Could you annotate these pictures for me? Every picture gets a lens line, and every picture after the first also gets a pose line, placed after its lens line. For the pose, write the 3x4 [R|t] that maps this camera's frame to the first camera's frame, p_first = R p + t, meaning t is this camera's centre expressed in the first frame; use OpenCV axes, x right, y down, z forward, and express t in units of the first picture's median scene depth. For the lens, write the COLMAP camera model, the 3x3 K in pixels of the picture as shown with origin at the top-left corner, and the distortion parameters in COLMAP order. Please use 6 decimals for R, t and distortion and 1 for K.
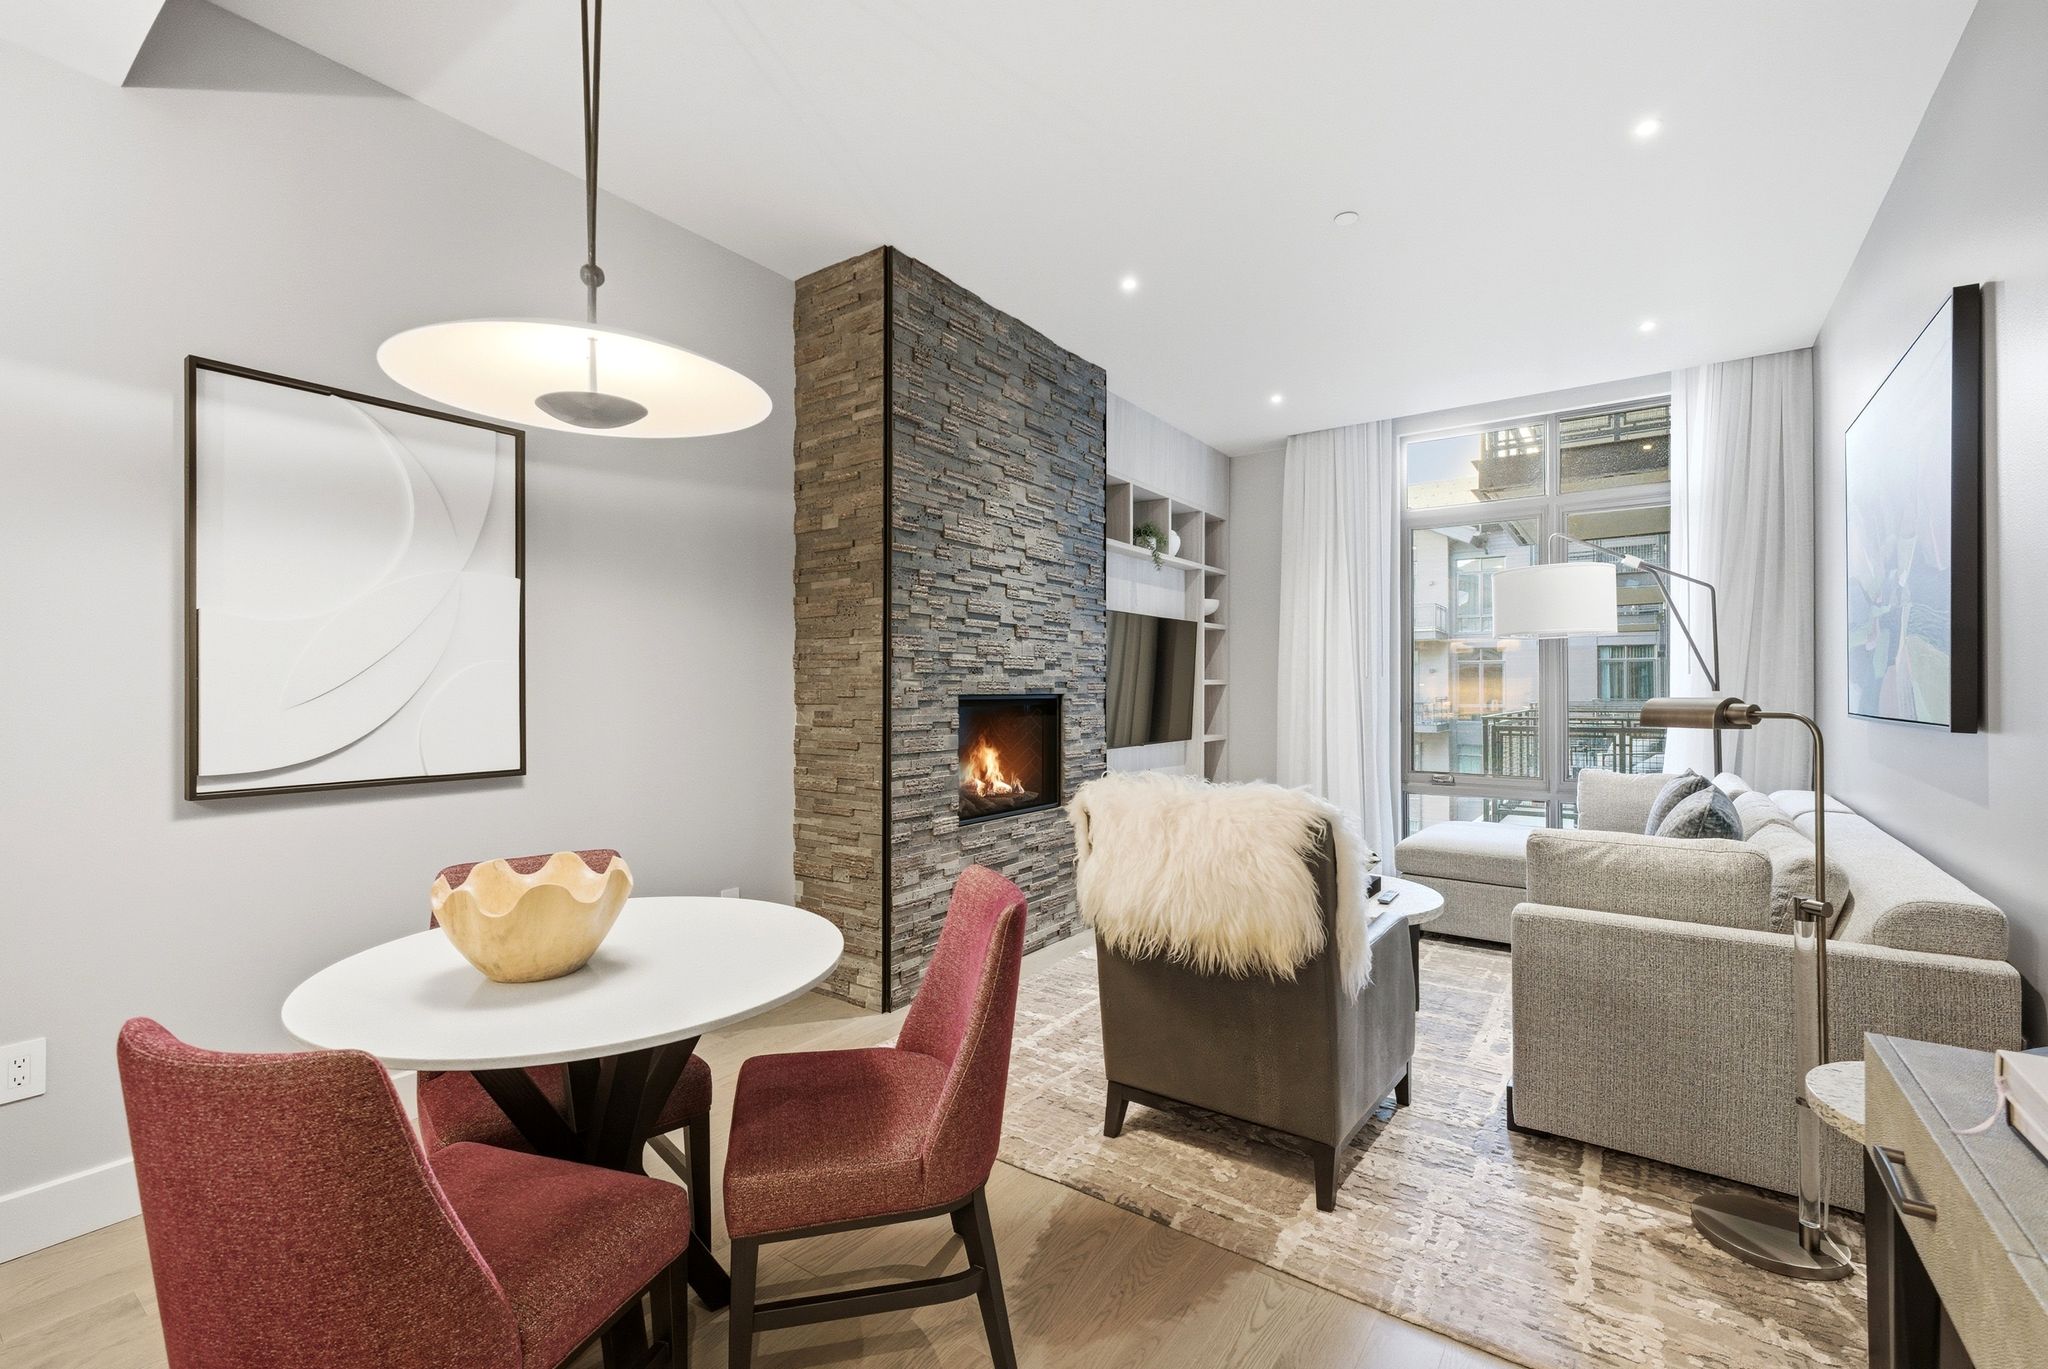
lens RADIAL K [[876.8, 0, 1024.0], [0, 876.8, 684.5], [0, 0, 1]] dist [-0.001510, 0.000207]
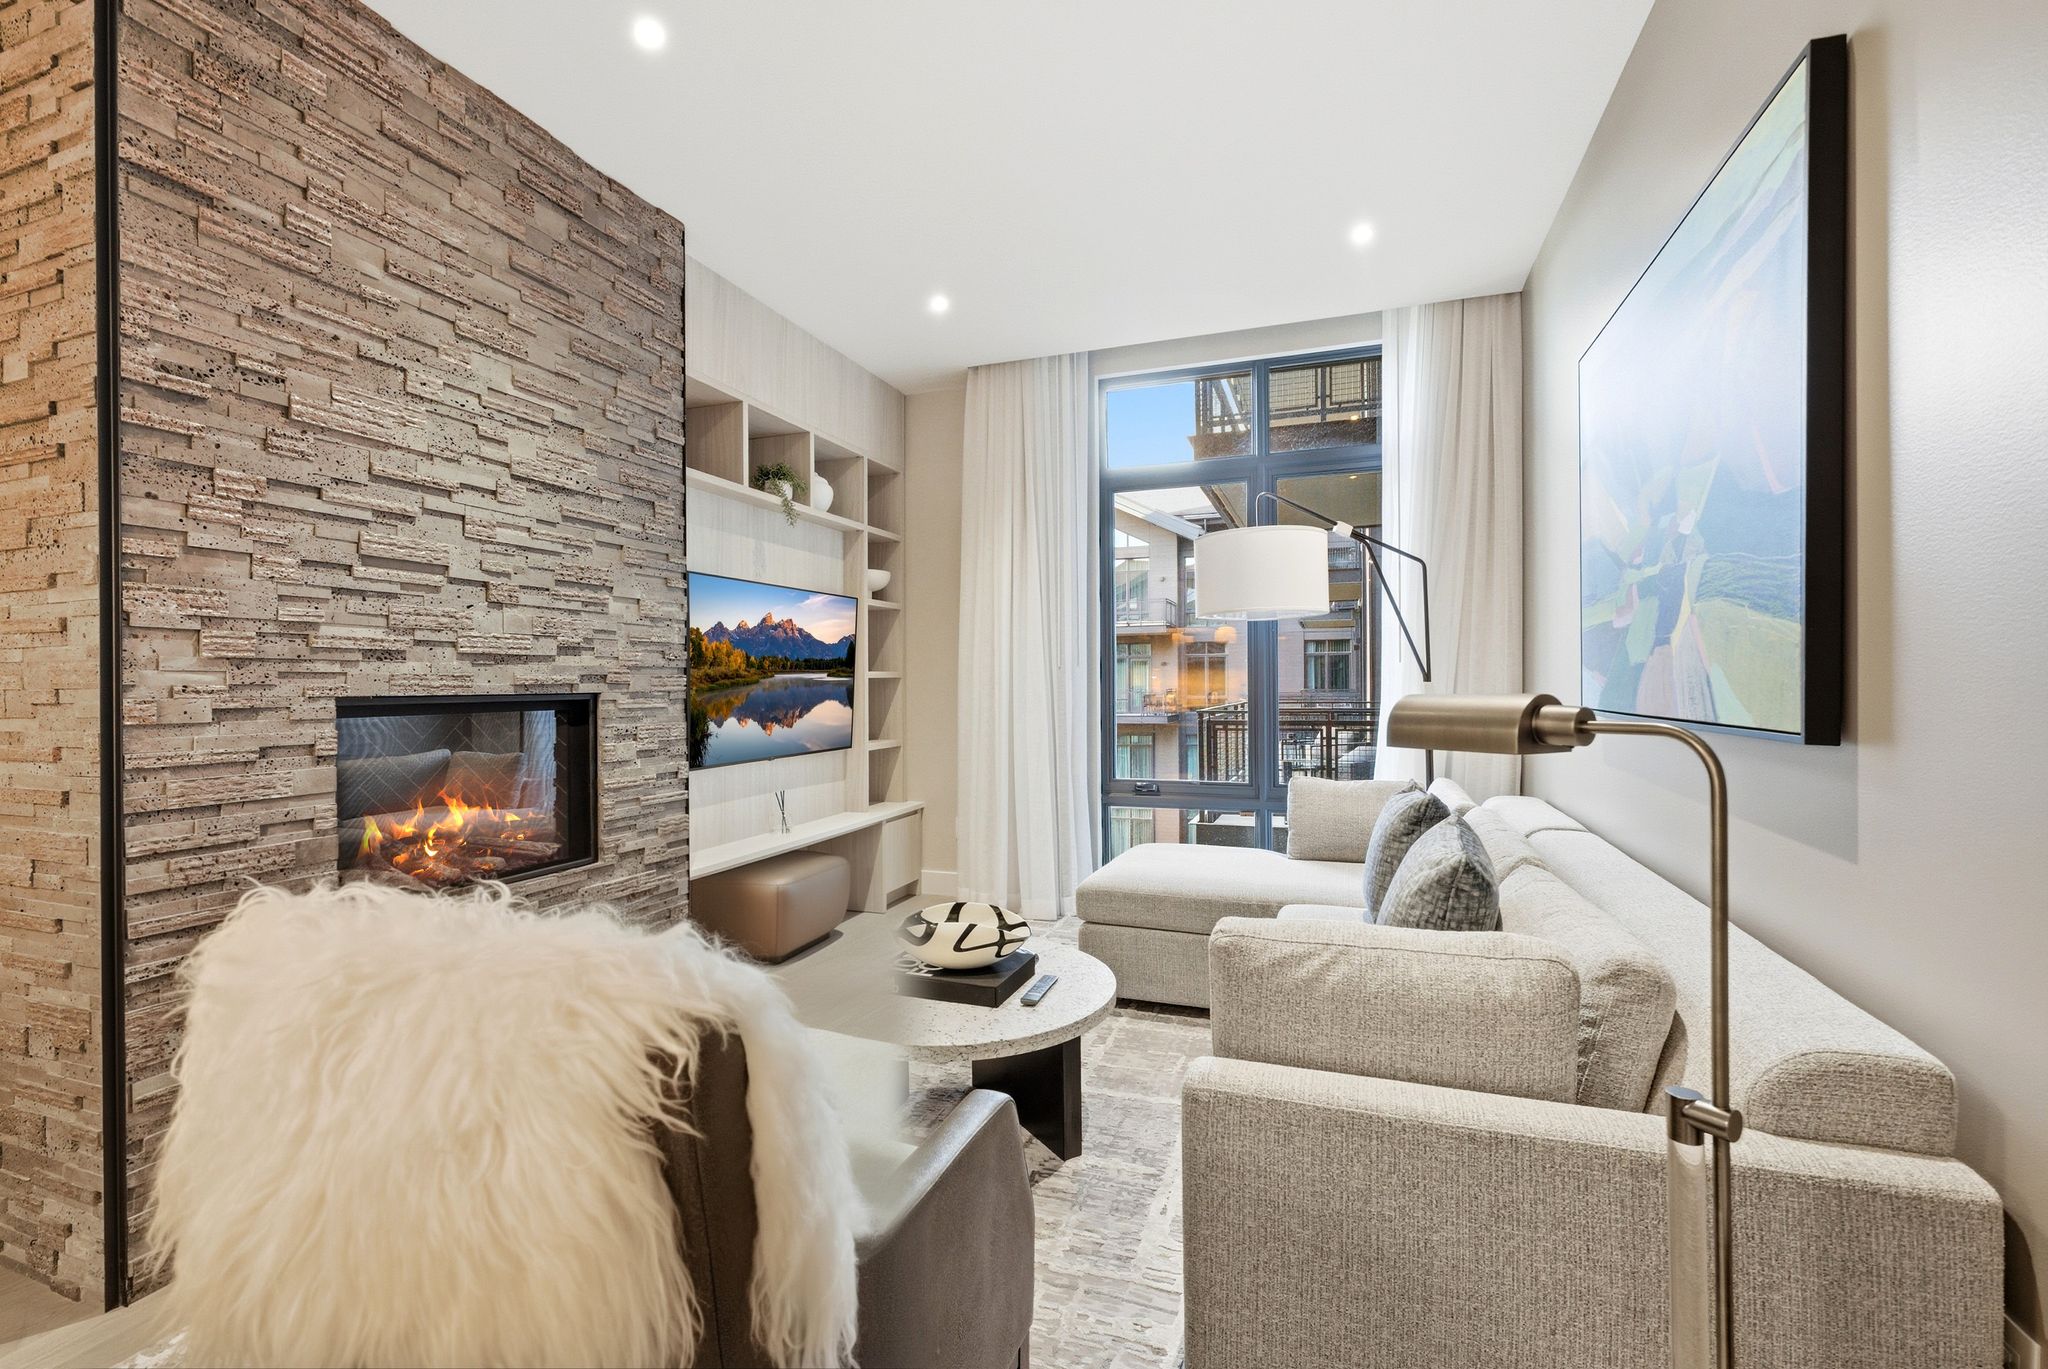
lens RADIAL K [[896.3, 0, 1016.0], [0, 896.3, 688.8], [0, 0, 1]] dist [-0.002327, -0.000125]
pose [[0.964085, -0.008580, 0.265454, 0.183458], [0.005631, 0.999914, 0.011867, 0.001842], [-0.265533, -0.009946, 0.964050, 0.289015]]
